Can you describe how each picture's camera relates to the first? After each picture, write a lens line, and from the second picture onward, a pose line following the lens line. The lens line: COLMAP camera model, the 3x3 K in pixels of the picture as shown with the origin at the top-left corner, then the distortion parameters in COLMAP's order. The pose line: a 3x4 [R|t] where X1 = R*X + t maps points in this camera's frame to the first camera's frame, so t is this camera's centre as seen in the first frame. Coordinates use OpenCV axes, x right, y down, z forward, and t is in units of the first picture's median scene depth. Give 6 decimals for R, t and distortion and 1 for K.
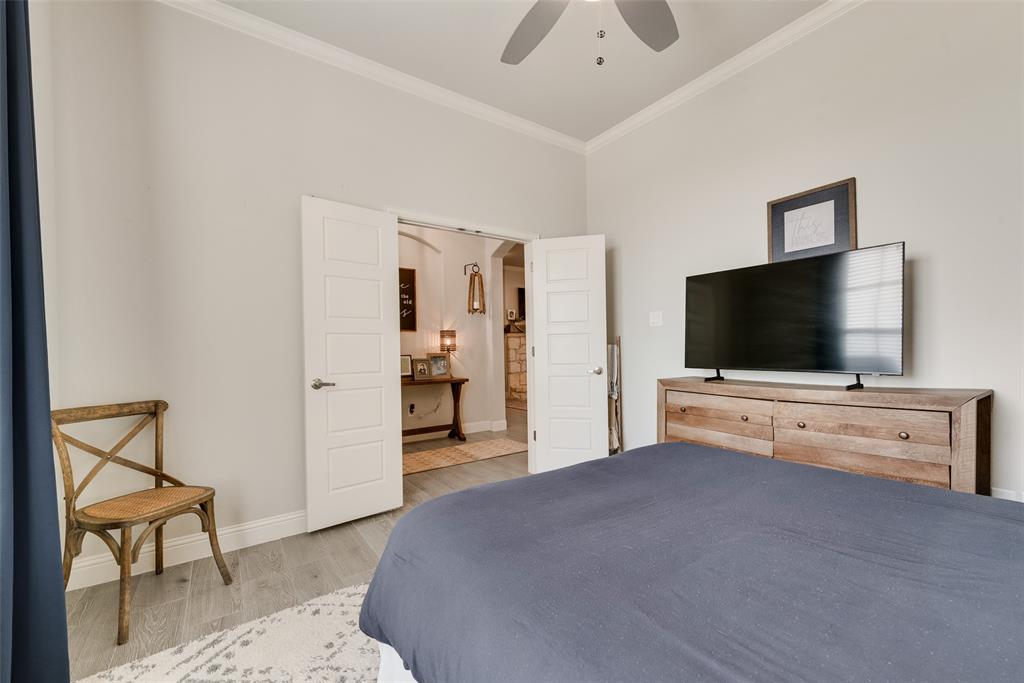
lens RADIAL K [[409.0, 0, 512.6], [0, 409.0, 345.9], [0, 0, 1]] dist [0.000781, 0.000007]
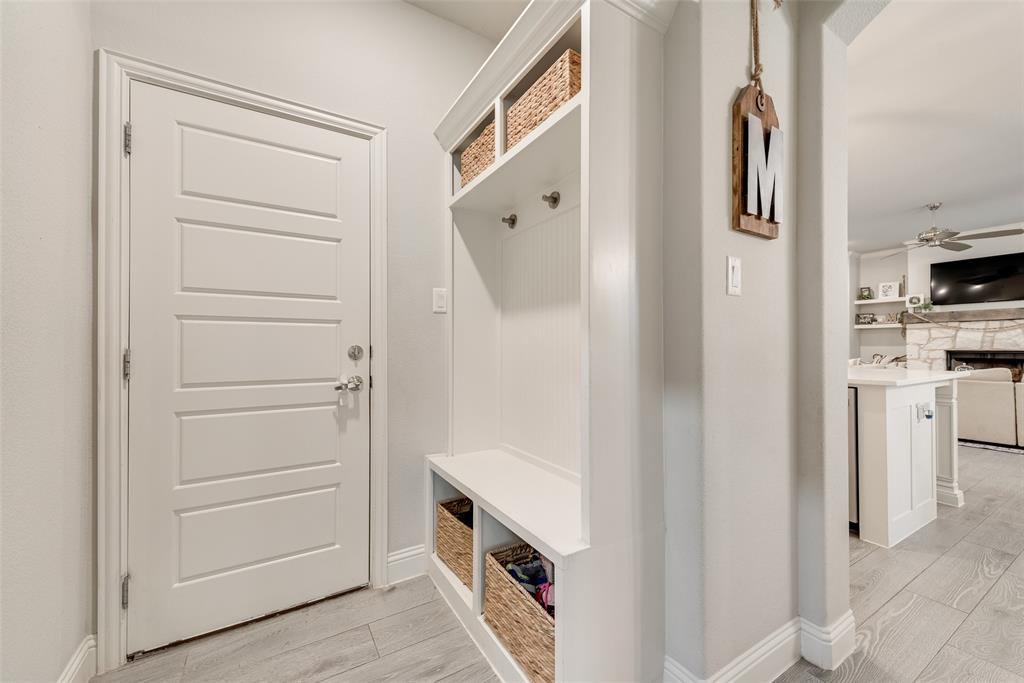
lens RADIAL K [[409.0, 0, 512.6], [0, 409.0, 345.9], [0, 0, 1]] dist [0.000781, 0.000007]
pose [[-0.079048, 0.017119, -0.996724, 0.861932], [0.015136, 0.999758, 0.015971, -0.013191], [0.996756, -0.013824, -0.079287, 0.281798]]
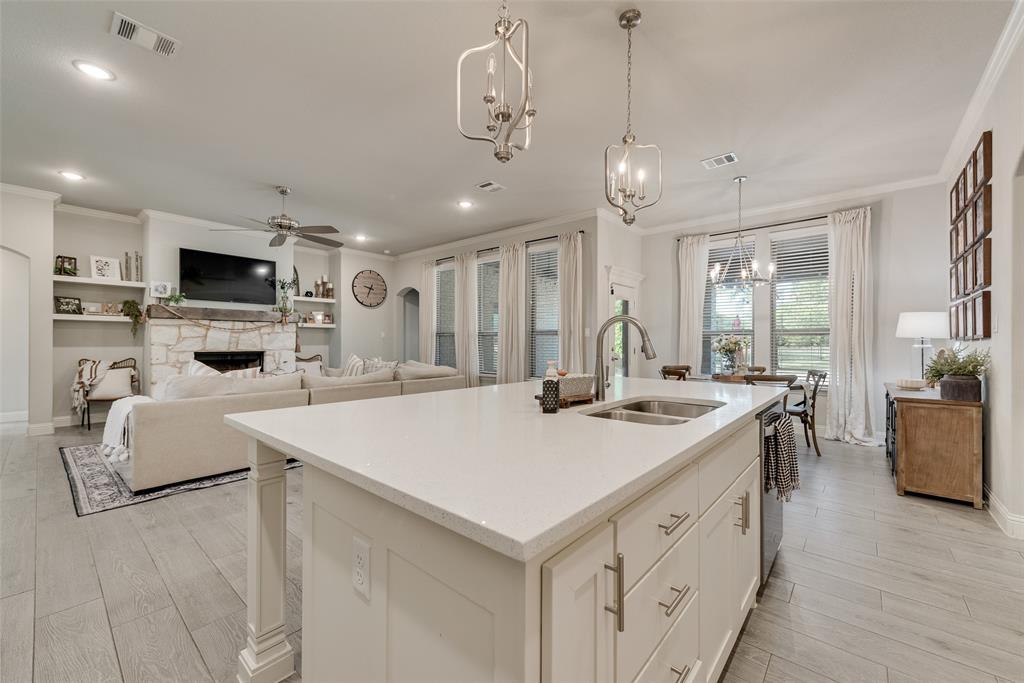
lens RADIAL K [[407.0, 0, 512.0], [0, 407.0, 341.5], [0, 0, 1]] dist [0.000888, -0.000043]
pose [[0.972356, 0.024382, 0.232227, 0.379338], [-0.026258, 0.999643, 0.004990, -0.014265], [-0.232022, -0.010950, 0.972649, 0.269033]]
